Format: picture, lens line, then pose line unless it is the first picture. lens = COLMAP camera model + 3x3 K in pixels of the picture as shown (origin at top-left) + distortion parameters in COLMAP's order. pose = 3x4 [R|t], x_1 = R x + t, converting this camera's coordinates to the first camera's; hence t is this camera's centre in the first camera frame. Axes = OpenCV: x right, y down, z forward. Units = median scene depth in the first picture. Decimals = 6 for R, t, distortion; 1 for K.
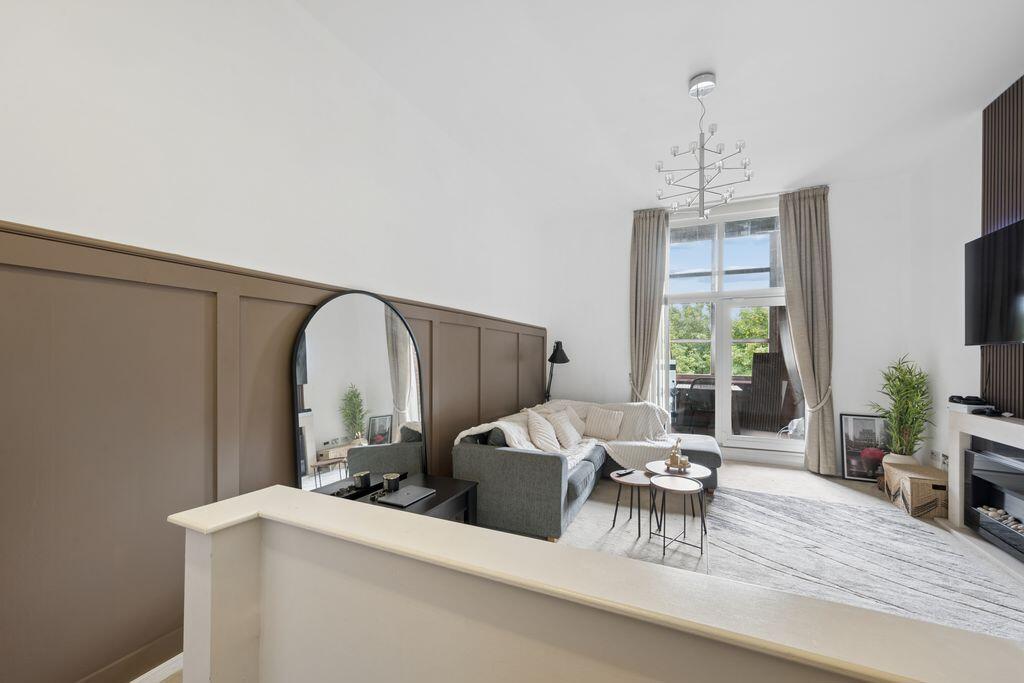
lens RADIAL K [[400.9, 0, 524.6], [0, 400.9, 352.1], [0, 0, 1]] dist [0.000339, 0.000035]
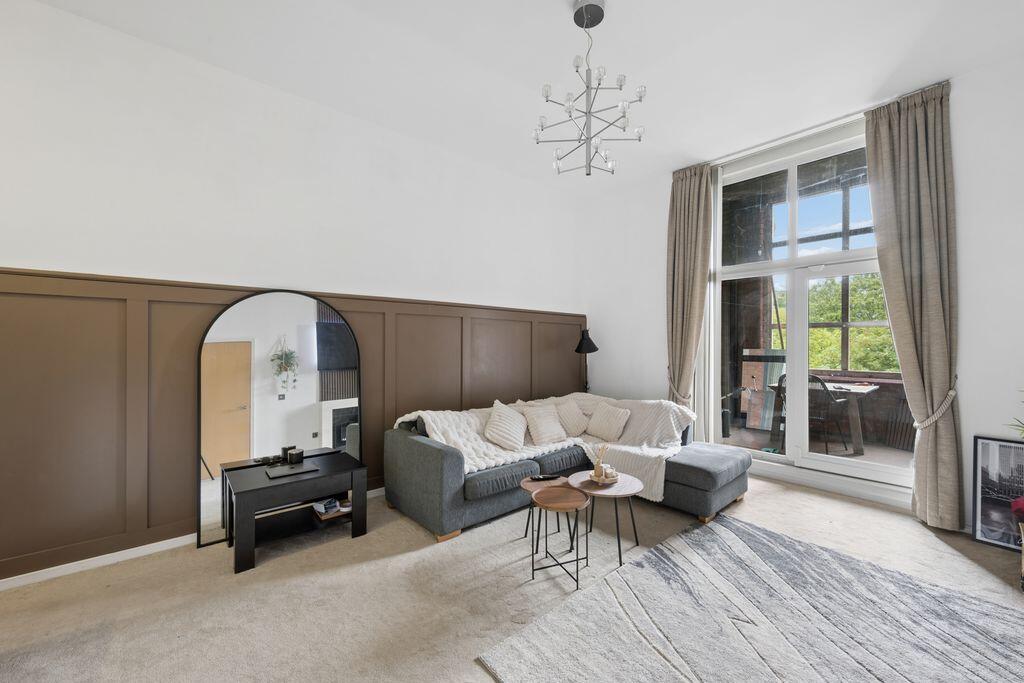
lens RADIAL K [[398.9, 0, 512.0], [0, 398.9, 341.5], [0, 0, 1]] dist [-0.000748, 0.000231]
pose [[0.909286, -0.005514, -0.416136, 0.395515], [0.005534, 0.999984, -0.001159, 0.001446], [0.416136, -0.001249, 0.909302, 0.127792]]
